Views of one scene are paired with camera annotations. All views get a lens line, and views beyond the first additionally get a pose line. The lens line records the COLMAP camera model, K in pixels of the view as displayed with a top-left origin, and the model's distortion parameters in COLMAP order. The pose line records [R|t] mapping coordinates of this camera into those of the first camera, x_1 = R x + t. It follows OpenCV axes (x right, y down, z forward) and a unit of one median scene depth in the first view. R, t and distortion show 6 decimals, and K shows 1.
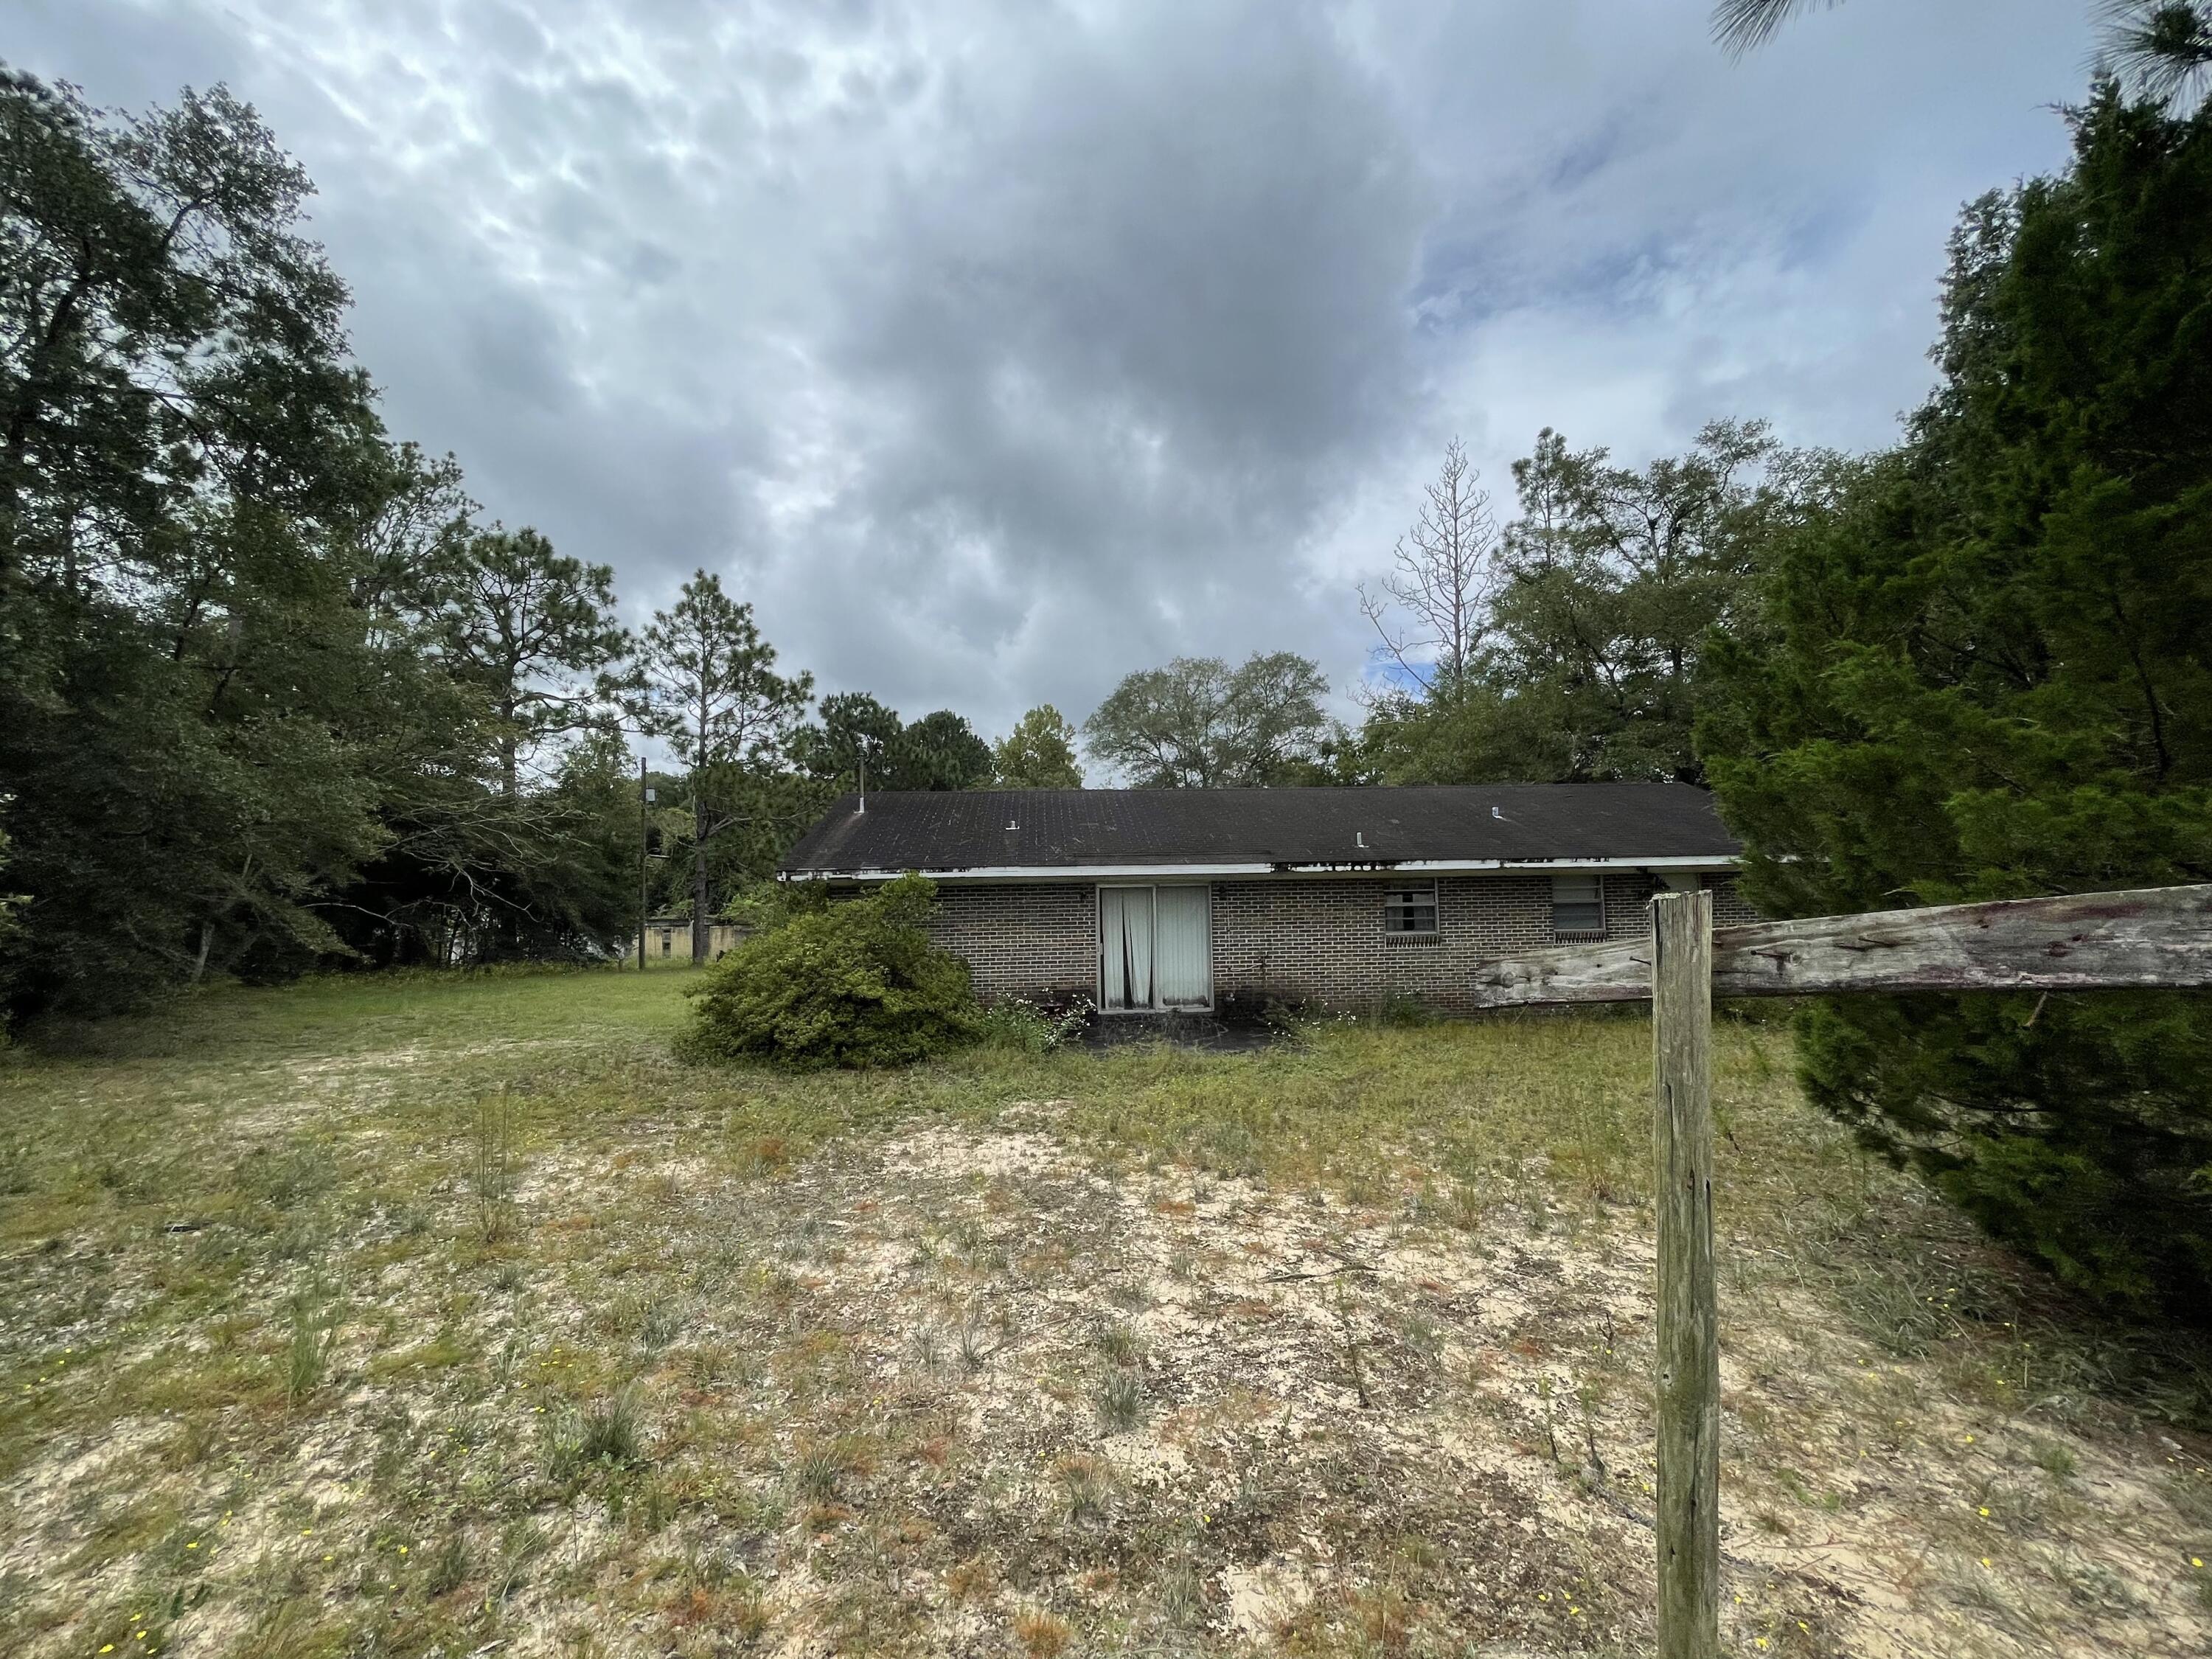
lens RADIAL K [[882.9, 0, 1113.5], [0, 882.9, 846.1], [0, 0, 1]] dist [-0.001451, -0.000415]
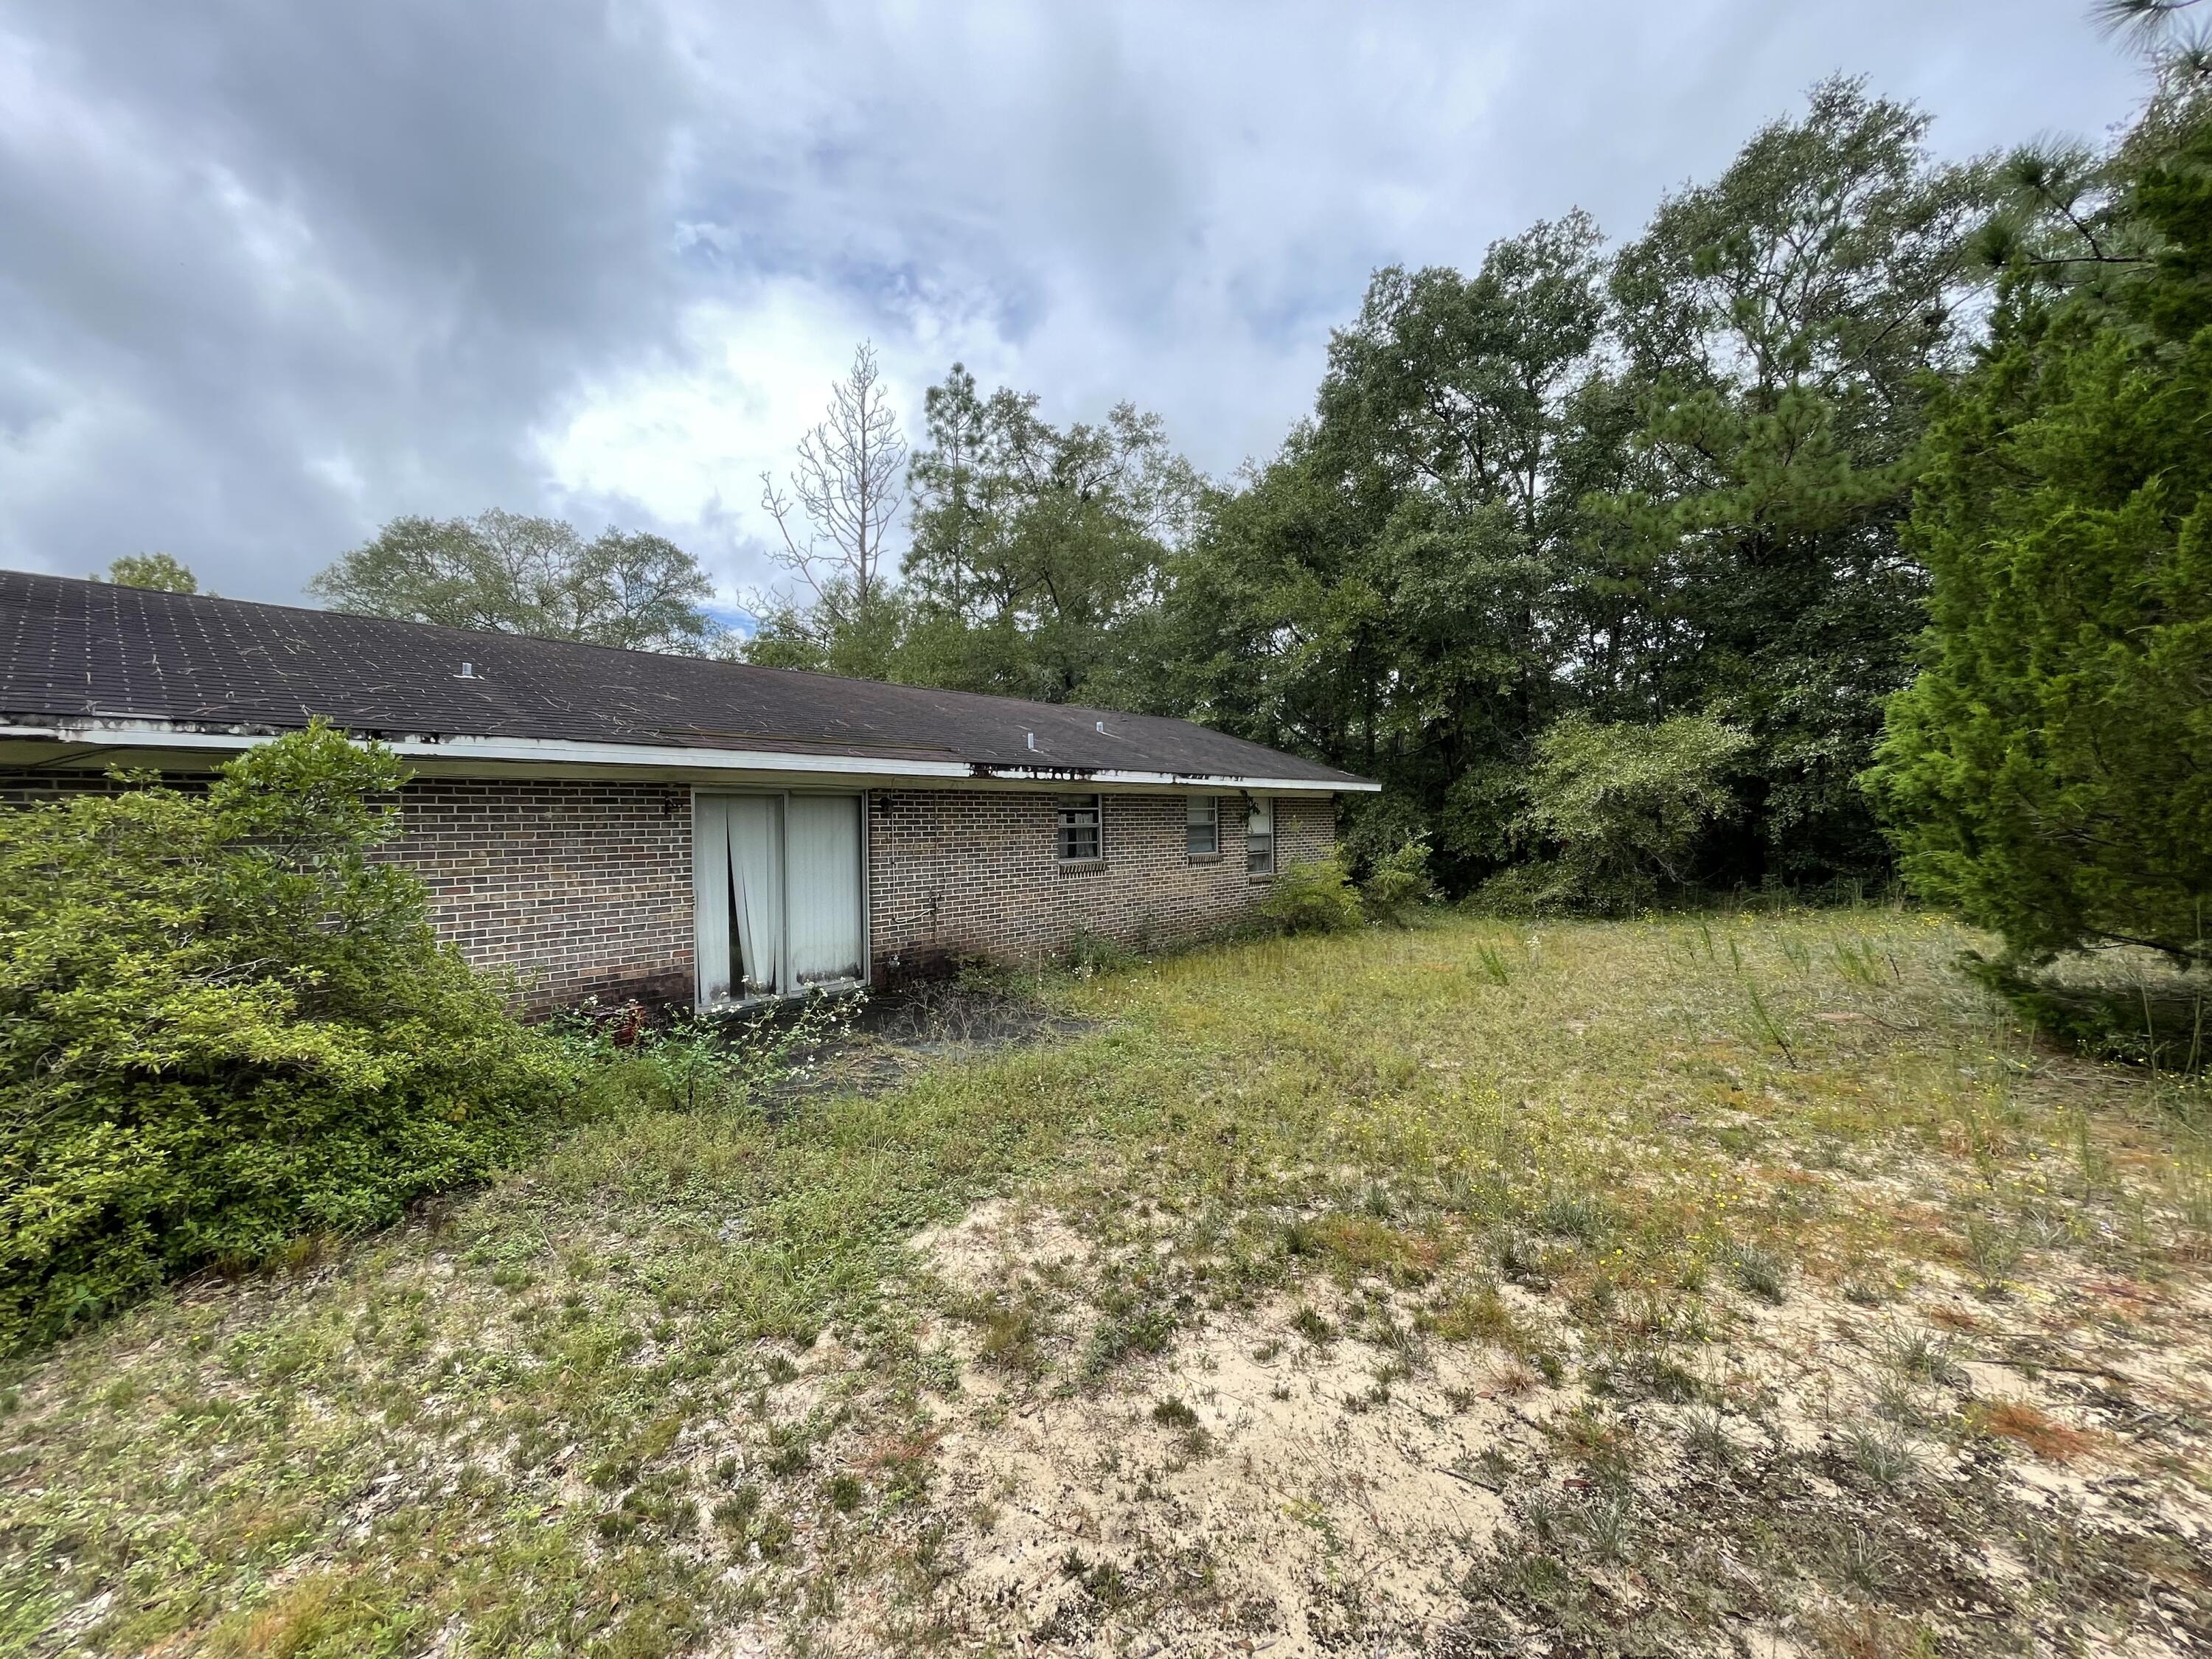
lens RADIAL K [[882.9, 0, 1071.5], [0, 882.9, 824.2], [0, 0, 1]] dist [-0.001451, -0.000415]
pose [[0.725171, 0.005984, 0.688543, -0.229565], [-0.025512, 0.999509, 0.018182, 0.050398], [-0.688096, -0.030750, 0.724968, 0.418385]]
